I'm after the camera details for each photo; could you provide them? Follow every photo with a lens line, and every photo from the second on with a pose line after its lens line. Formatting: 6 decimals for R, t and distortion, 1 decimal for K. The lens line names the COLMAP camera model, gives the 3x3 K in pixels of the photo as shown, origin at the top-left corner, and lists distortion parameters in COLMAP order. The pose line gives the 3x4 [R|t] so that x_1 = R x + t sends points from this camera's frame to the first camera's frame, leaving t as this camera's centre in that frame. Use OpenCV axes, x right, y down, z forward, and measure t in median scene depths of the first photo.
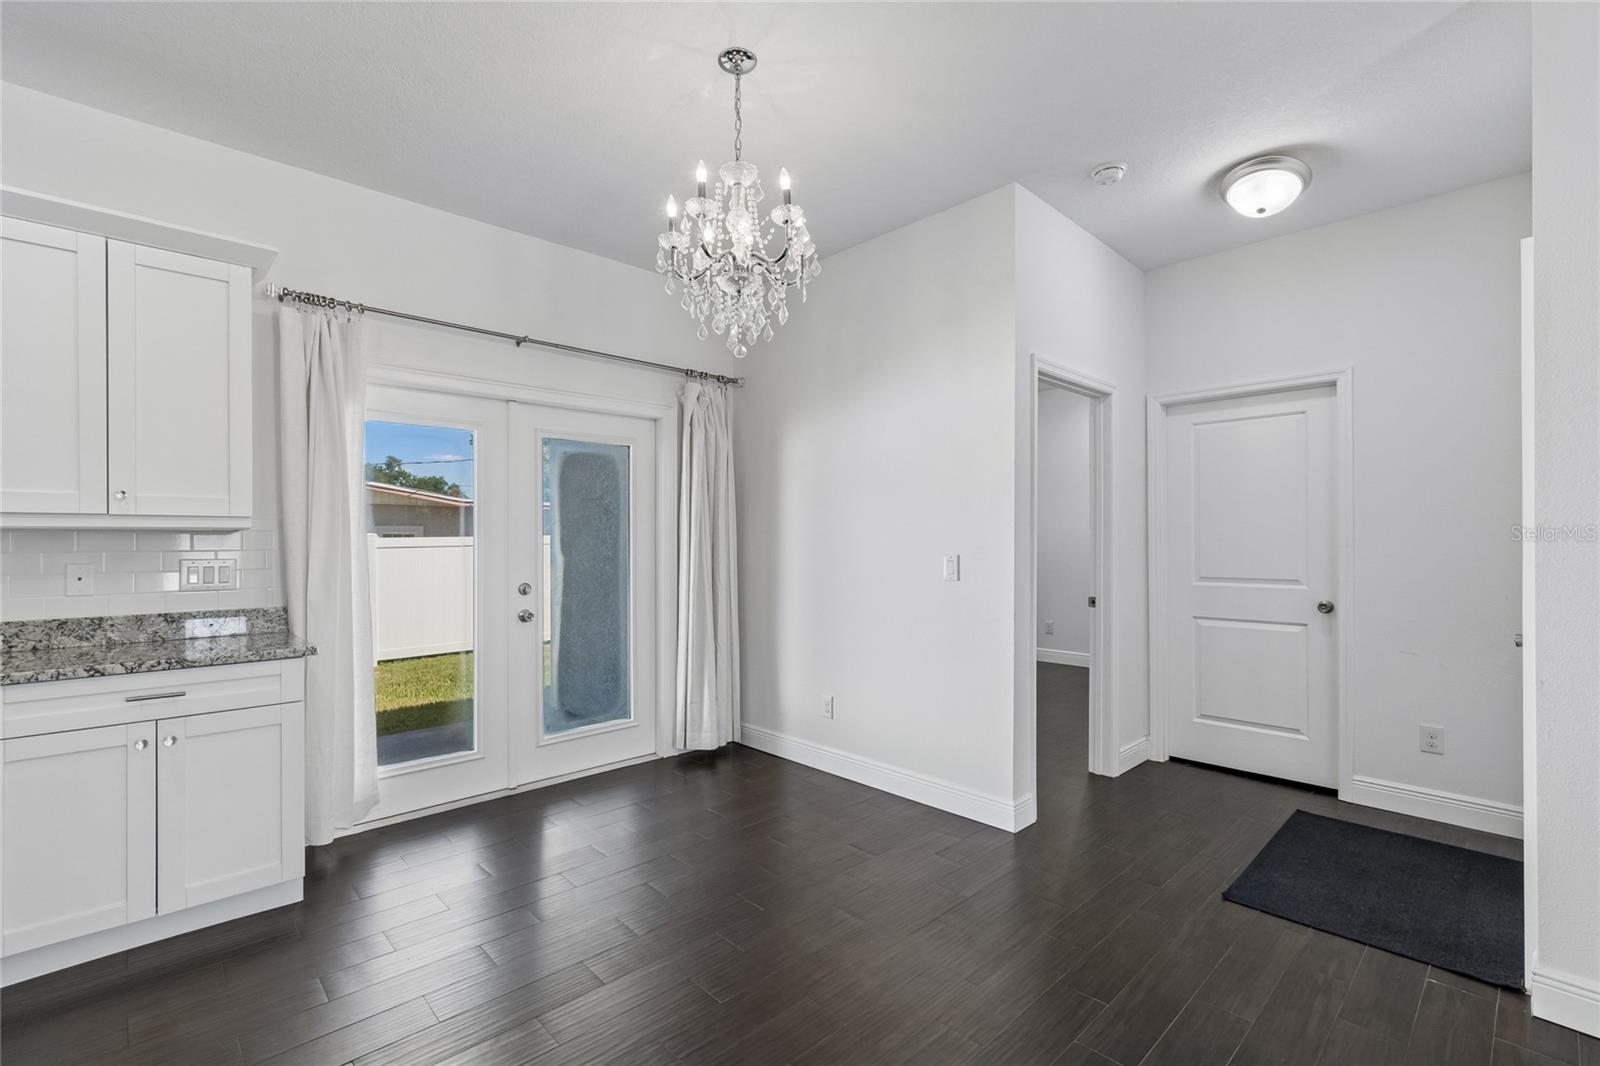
lens RADIAL K [[714.0, 0, 801.1], [0, 714.0, 540.6], [0, 0, 1]] dist [0.002978, -0.001325]
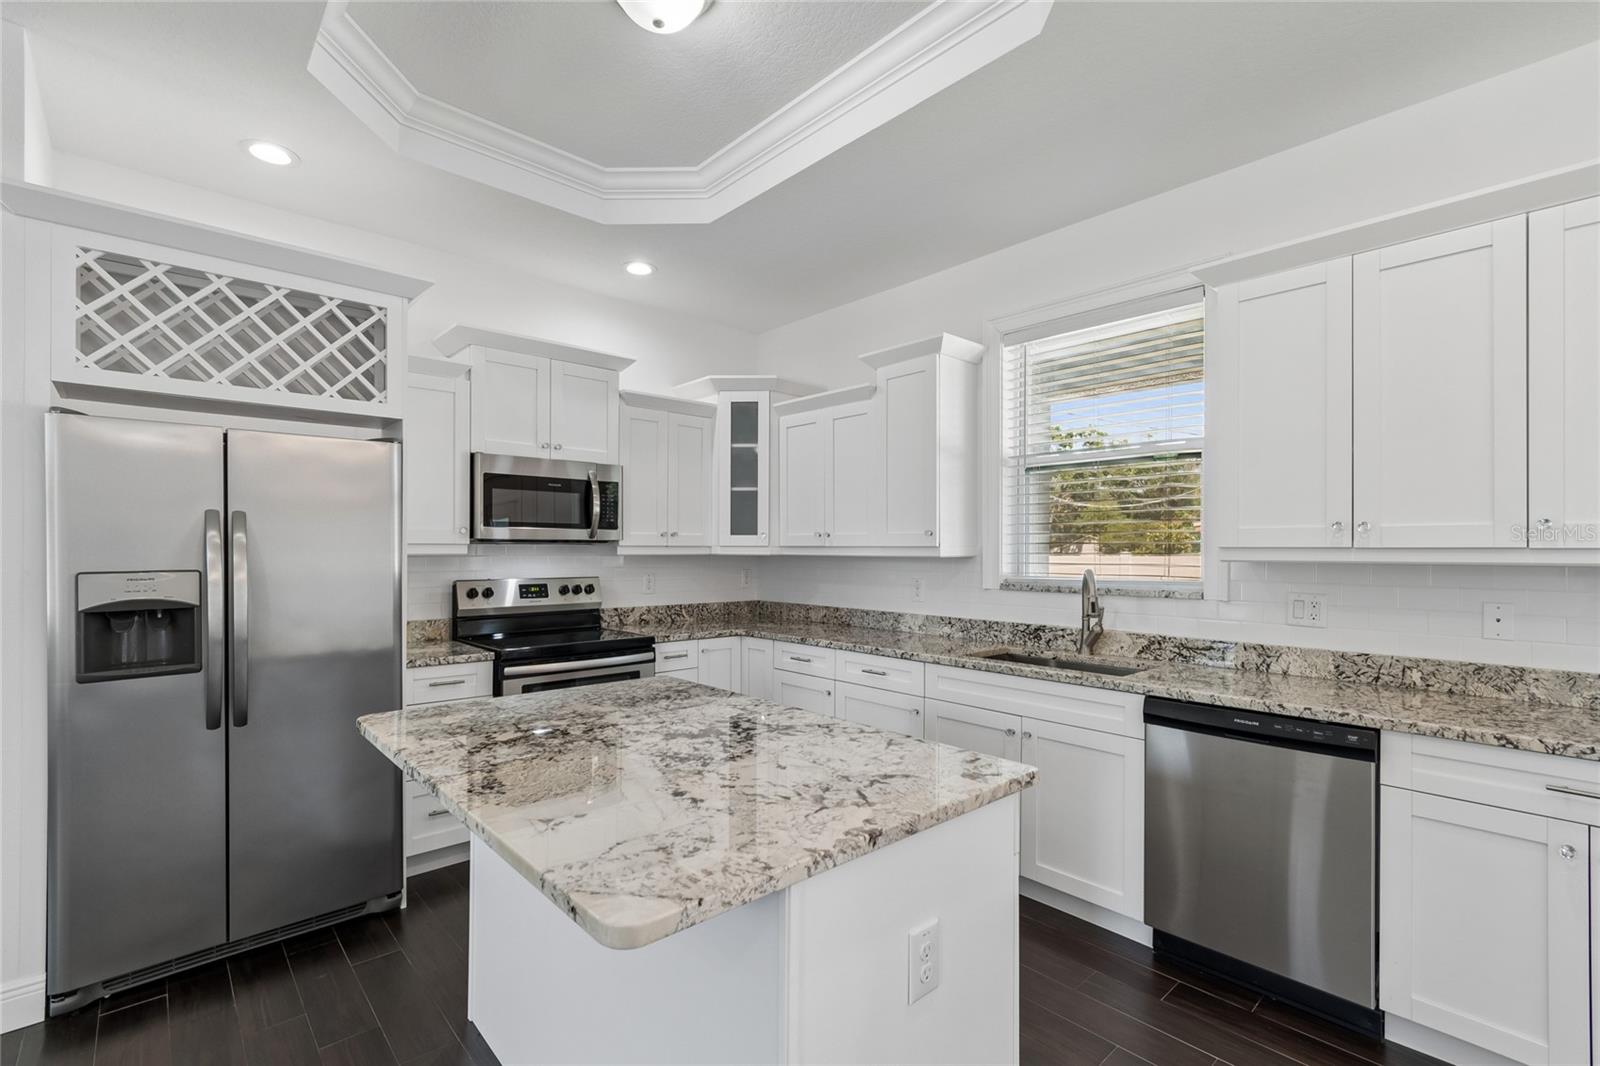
lens RADIAL K [[714.0, 0, 797.9], [0, 714.0, 546.5], [0, 0, 1]] dist [0.002978, -0.001325]
pose [[-0.021890, 0.000195, -0.999760, -0.101057], [-0.002234, 0.999997, 0.000244, -0.029361], [0.999758, 0.002238, -0.021890, 0.140450]]
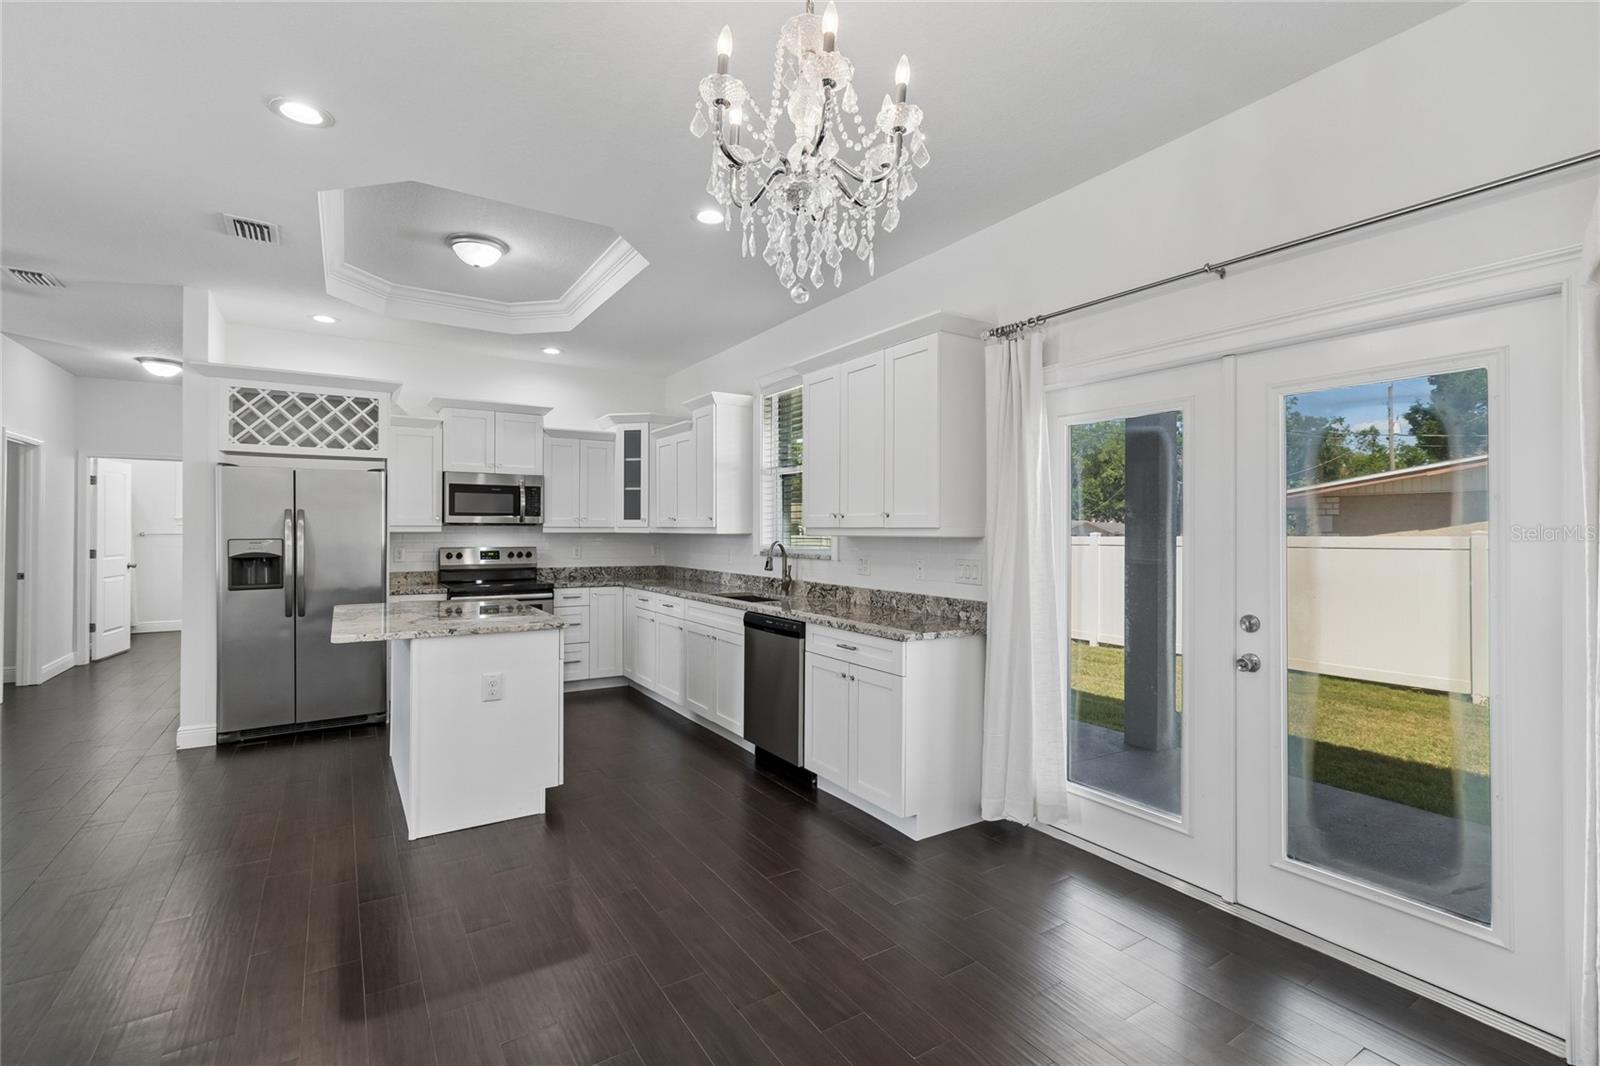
lens RADIAL K [[714.0, 0, 796.8], [0, 714.0, 528.2], [0, 0, 1]] dist [0.002978, -0.001325]
pose [[-0.191746, 0.000992, -0.981444, 0.461161], [-0.001734, 0.999998, 0.001350, -0.029850], [0.981443, 0.001961, -0.191744, 0.879231]]
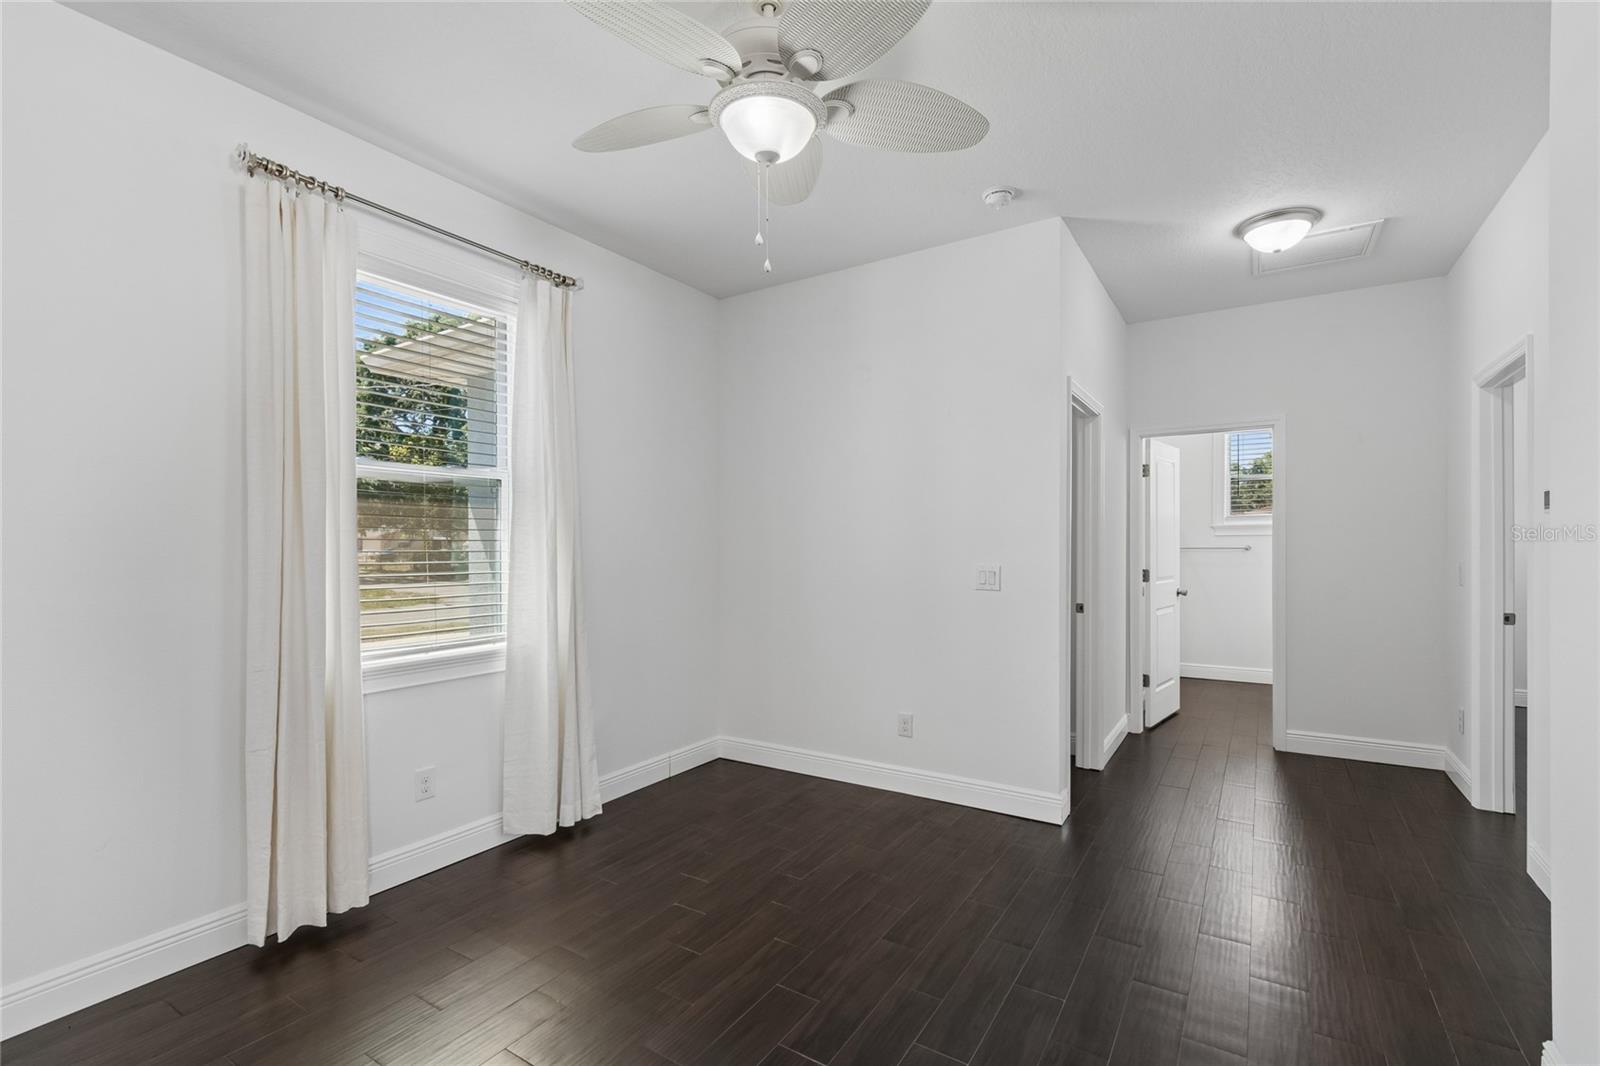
lens RADIAL K [[714.0, 0, 801.5], [0, 714.0, 547.2], [0, 0, 1]] dist [0.002978, -0.001325]
pose [[-0.973289, 0.007894, -0.229448, -0.267357], [0.007649, 0.999969, 0.001956, -0.012729], [0.229456, 0.000149, -0.973319, -0.450349]]
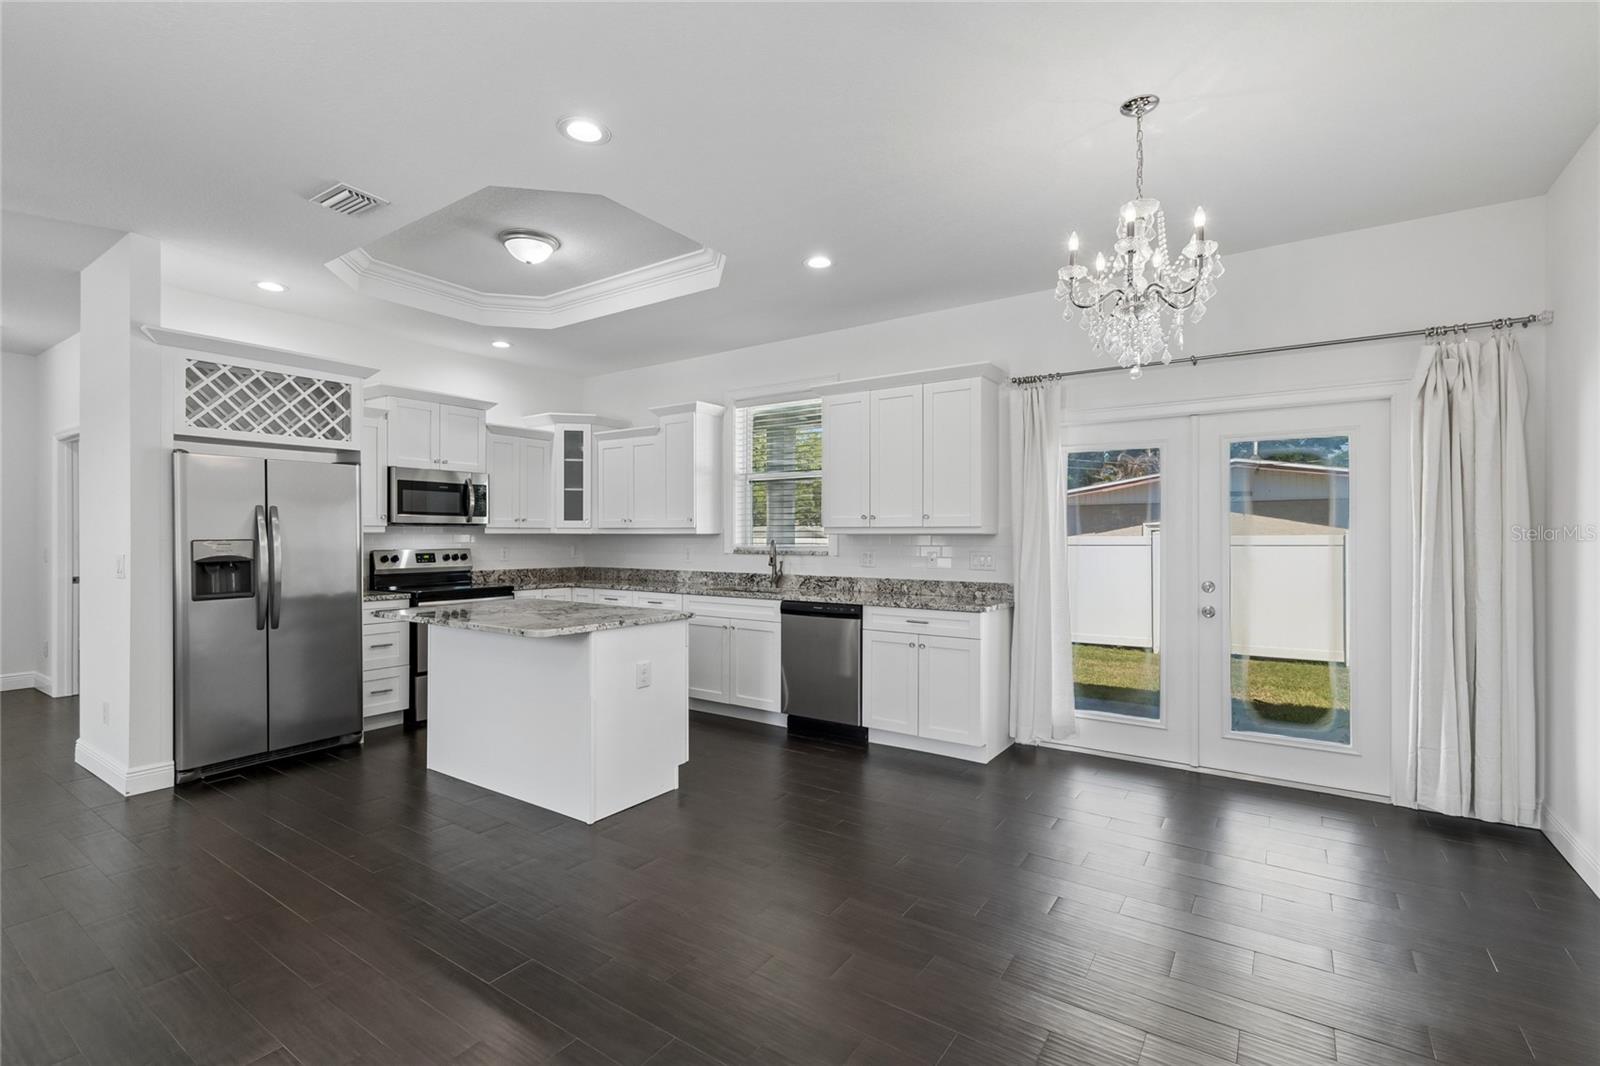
lens RADIAL K [[714.0, 0, 797.4], [0, 714.0, 533.9], [0, 0, 1]] dist [0.002978, -0.001325]
pose [[0.207290, 0.002192, -0.978277, 0.674368], [-0.001062, 0.999997, 0.002016, -0.016906], [0.978279, 0.000621, 0.207292, 0.211011]]
